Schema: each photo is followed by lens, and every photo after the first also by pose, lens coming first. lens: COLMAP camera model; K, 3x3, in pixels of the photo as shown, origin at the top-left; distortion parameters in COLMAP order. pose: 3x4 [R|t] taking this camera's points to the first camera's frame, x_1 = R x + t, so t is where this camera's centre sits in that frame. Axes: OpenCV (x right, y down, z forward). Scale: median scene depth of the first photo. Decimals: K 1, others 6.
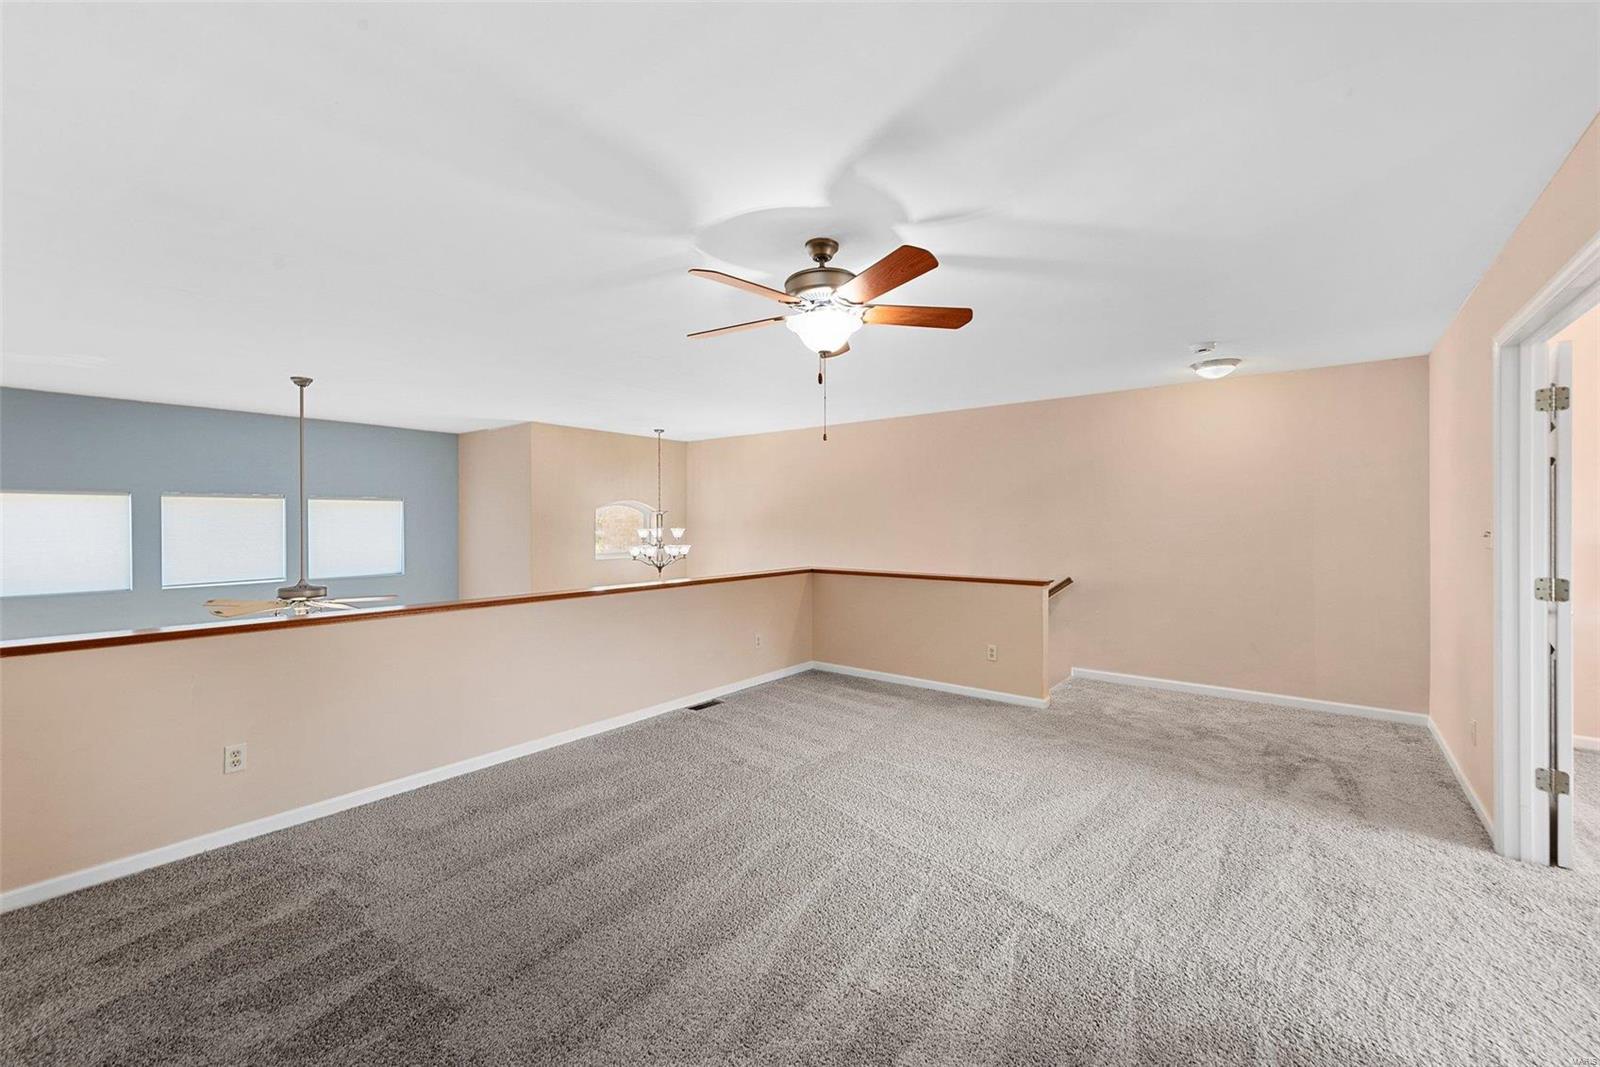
lens RADIAL K [[640.7, 0, 815.1], [0, 640.7, 517.9], [0, 0, 1]] dist [-0.001302, 0.000004]
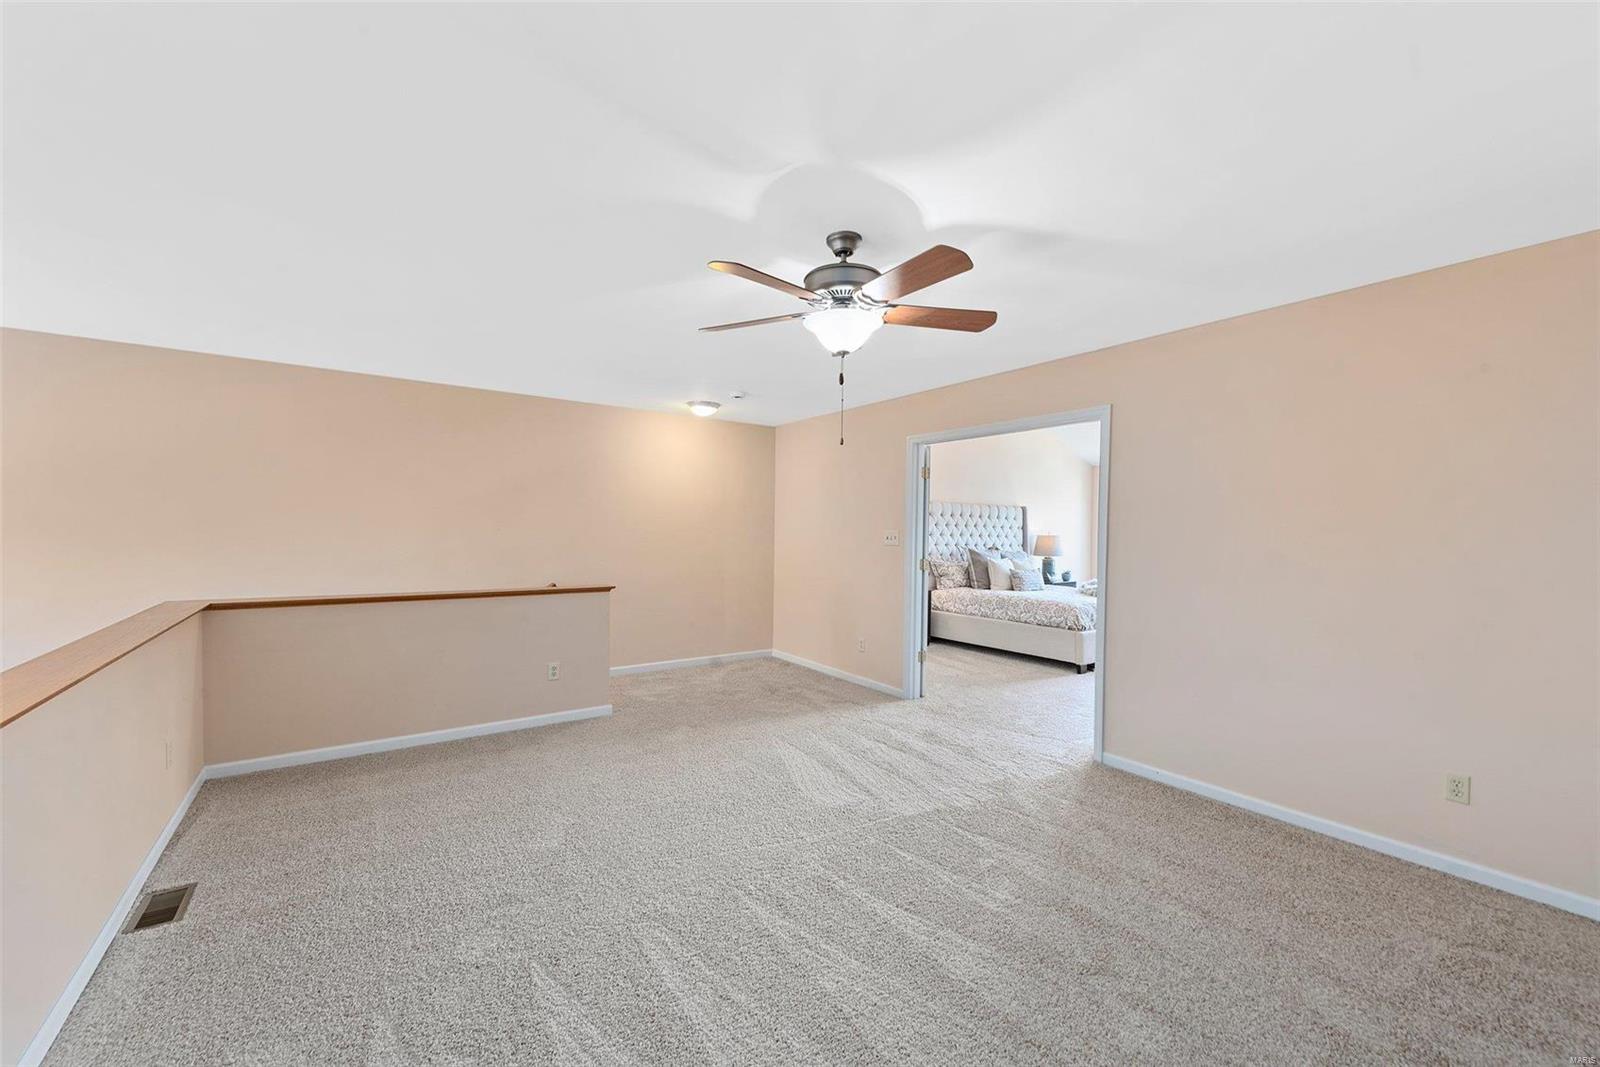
lens RADIAL K [[629.3, 0, 811.5], [0, 629.3, 537.6], [0, 0, 1]] dist [0.015547, -0.004466]
pose [[0.291346, -0.007988, 0.956584, -0.596376], [-0.017663, 0.999750, 0.013728, 0.003970], [-0.956455, -0.020896, 0.291132, 0.504252]]
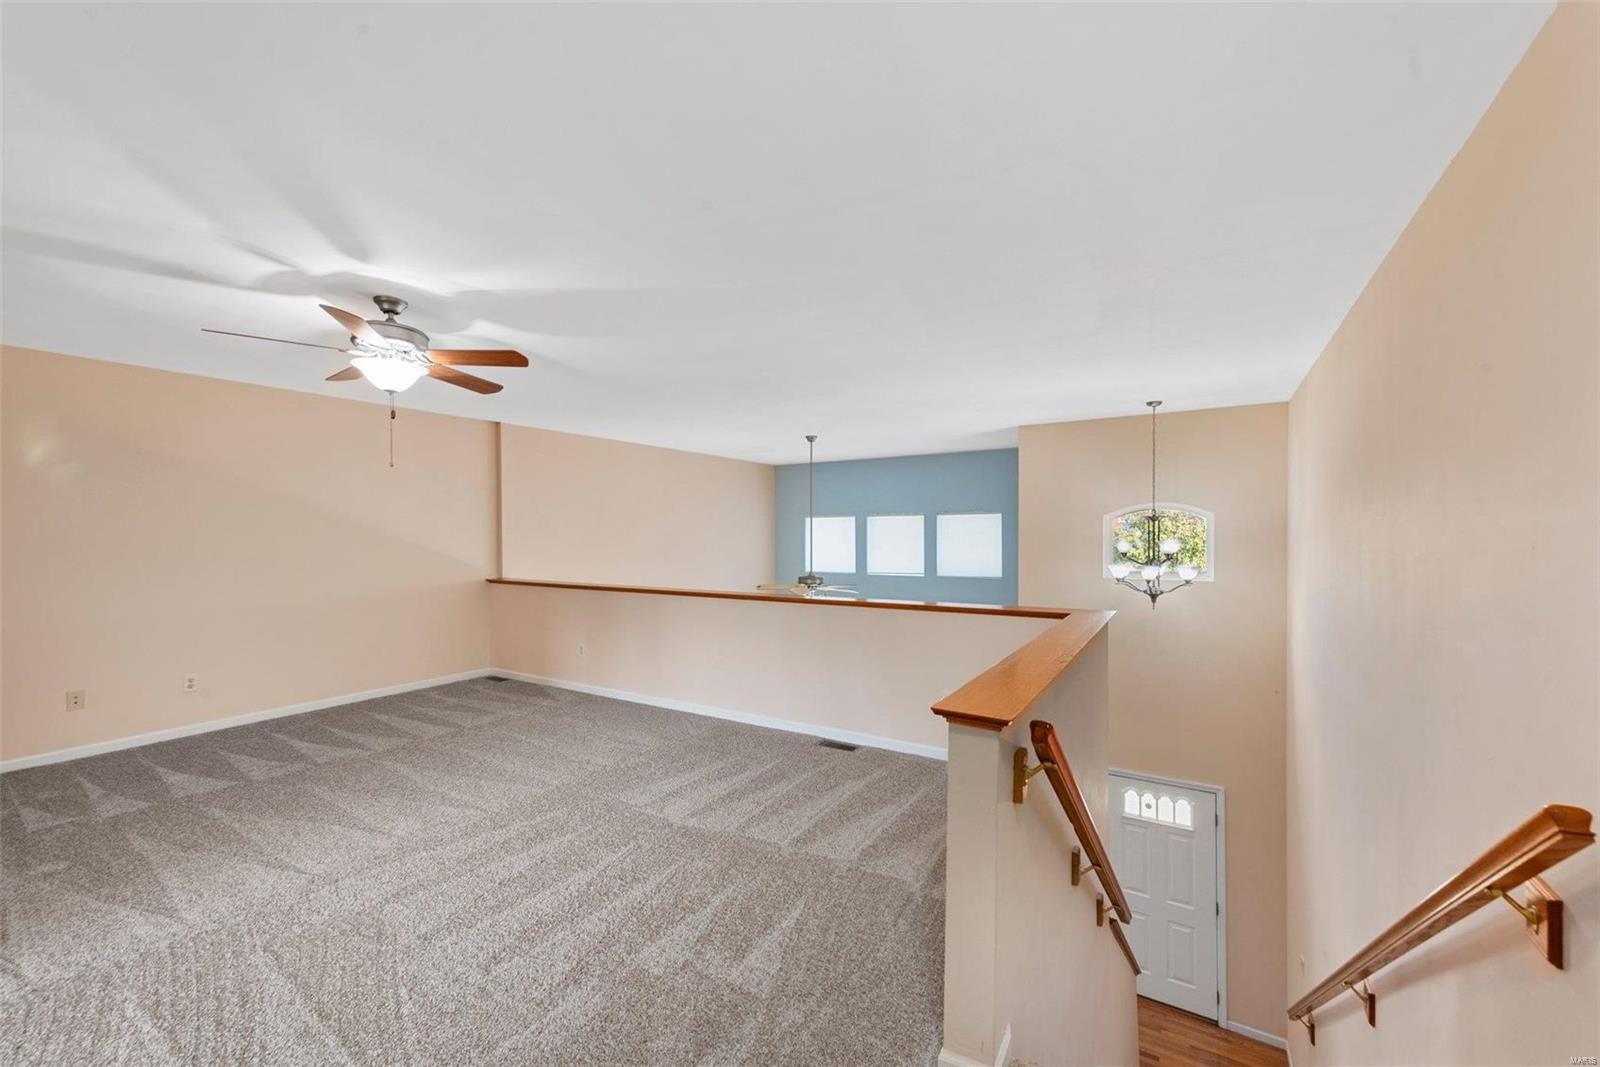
lens RADIAL K [[629.3, 0, 811.5], [0, 629.3, 537.6], [0, 0, 1]] dist [0.015547, -0.004466]
pose [[0.097469, 0.007615, -0.995209, 0.822115], [0.011473, 0.999896, 0.008775, 0.005063], [0.995172, -0.012273, 0.097371, 1.086680]]
